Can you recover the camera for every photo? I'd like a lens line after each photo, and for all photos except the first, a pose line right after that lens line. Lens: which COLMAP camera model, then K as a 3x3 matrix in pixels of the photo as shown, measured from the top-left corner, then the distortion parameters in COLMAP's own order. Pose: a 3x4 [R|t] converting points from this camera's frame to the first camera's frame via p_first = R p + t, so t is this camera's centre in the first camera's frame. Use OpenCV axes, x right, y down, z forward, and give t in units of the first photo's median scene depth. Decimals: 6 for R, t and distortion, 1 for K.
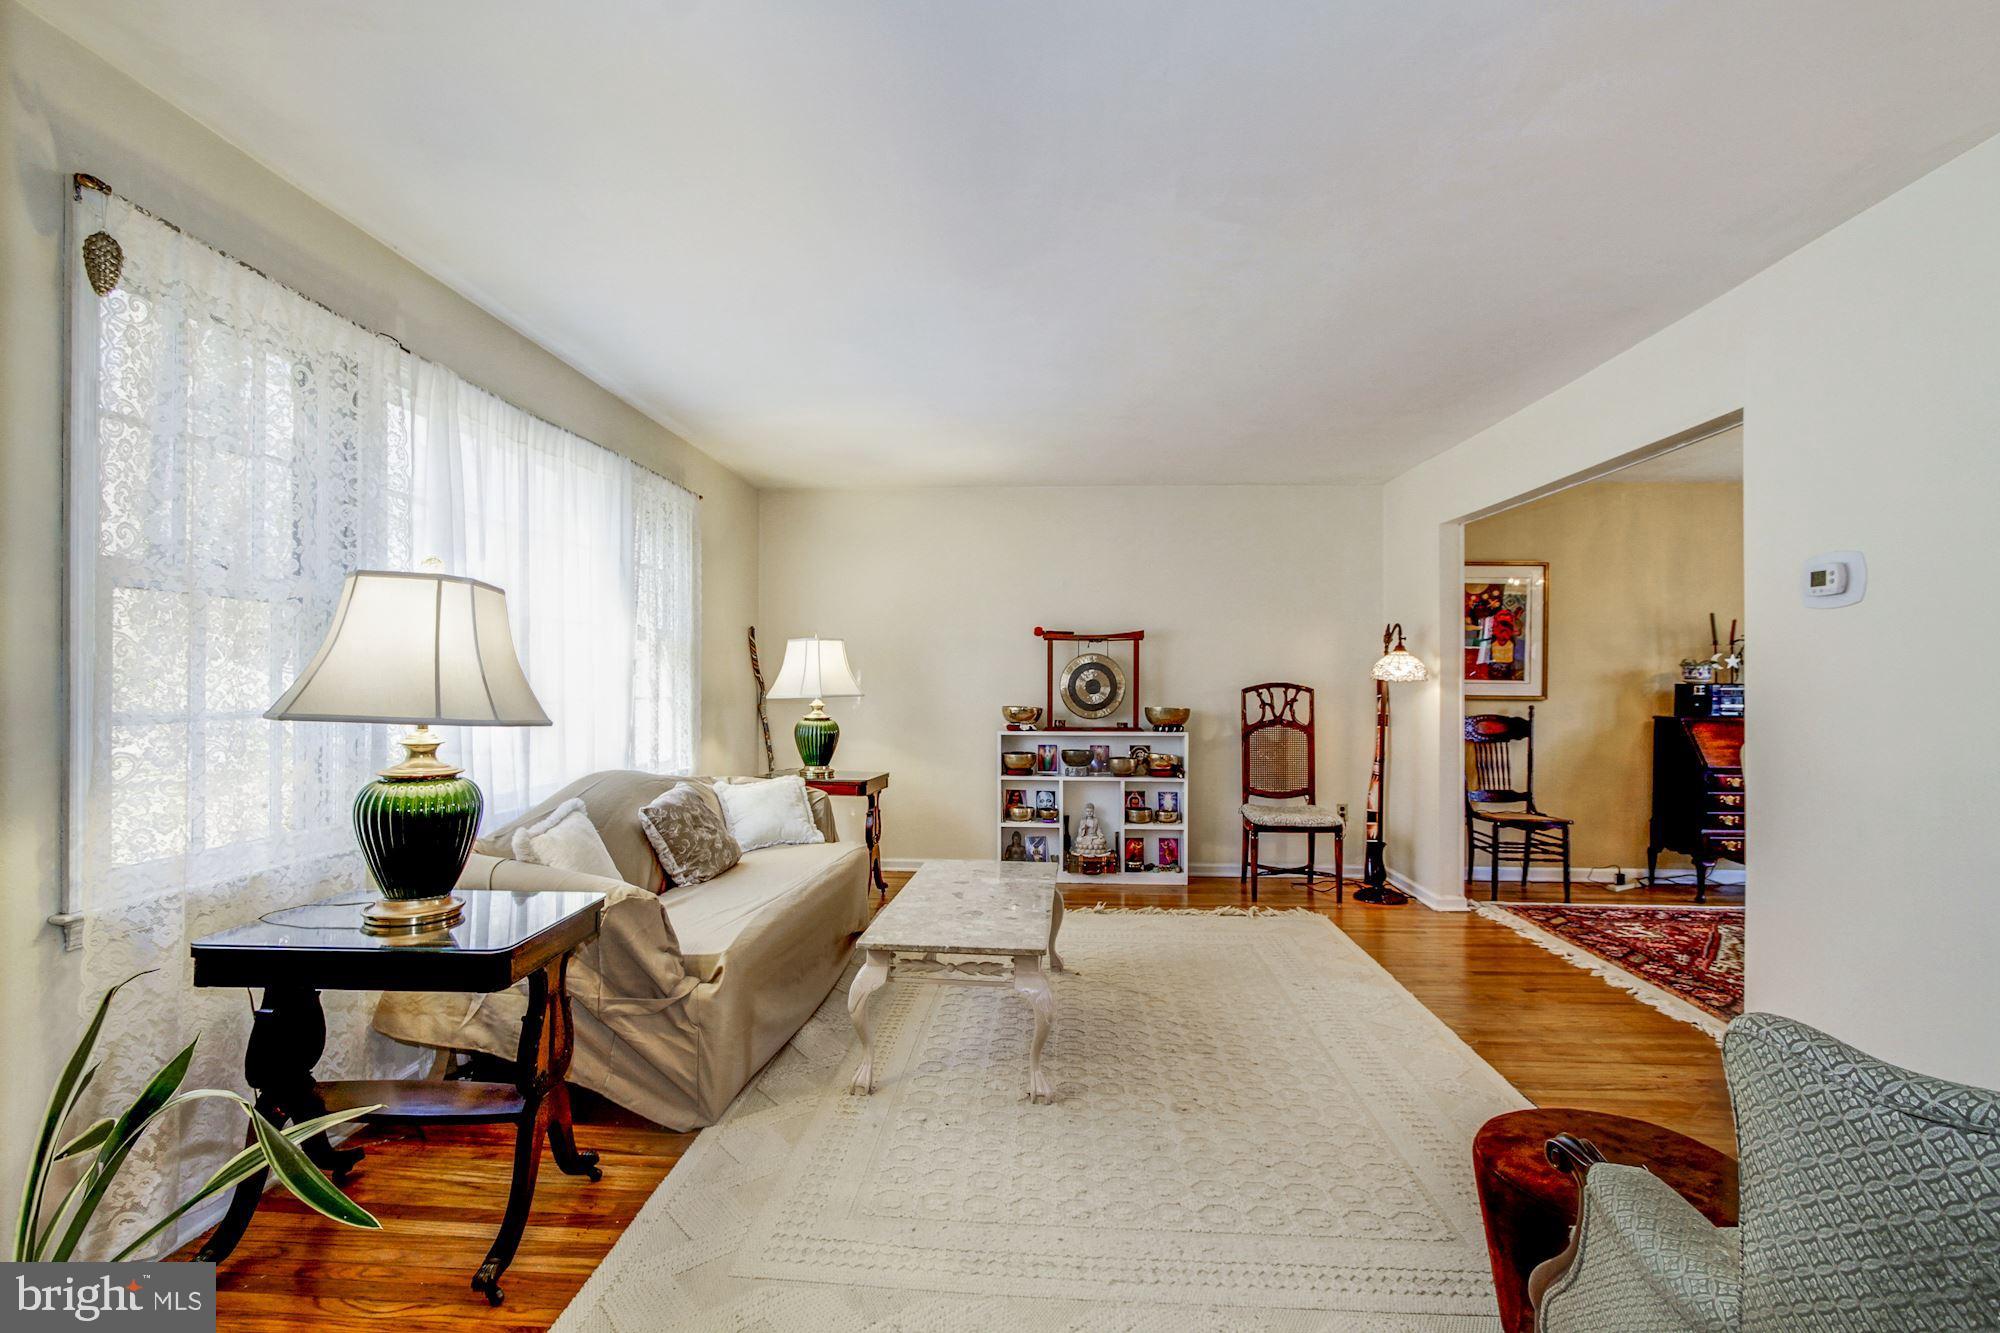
lens RADIAL K [[922.8, 0, 999.4], [0, 922.8, 672.7], [0, 0, 1]] dist [0.003554, -0.001189]
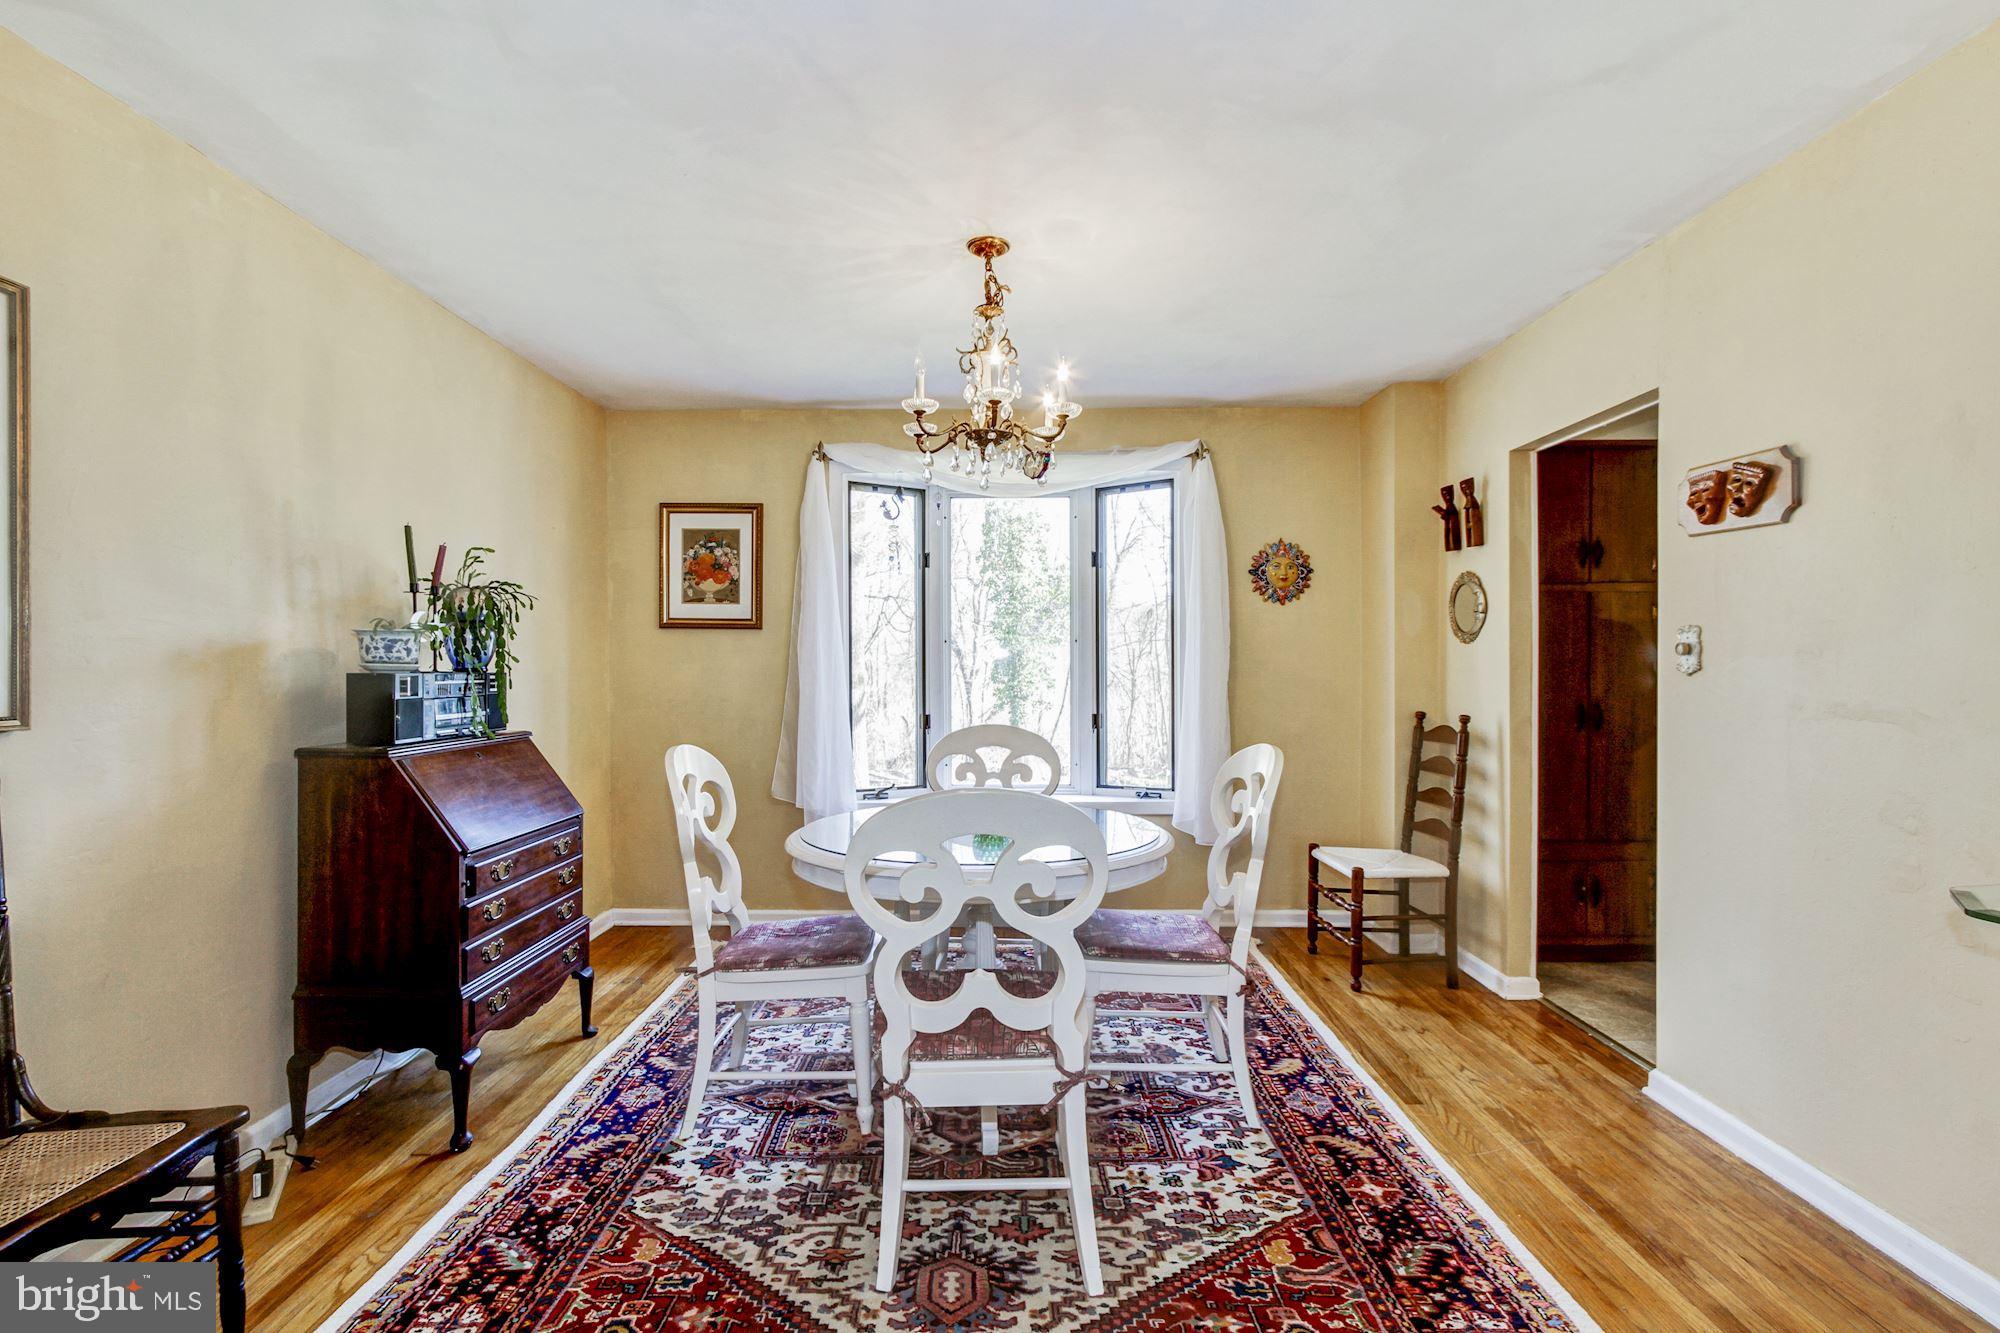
lens RADIAL K [[922.8, 0, 1001.3], [0, 922.8, 668.8], [0, 0, 1]] dist [0.003554, -0.001189]
pose [[-0.062513, -0.005196, 0.998031, 0.256853], [-0.001255, 0.999986, 0.005127, 0.007067], [-0.998043, -0.000932, -0.062519, 0.692021]]
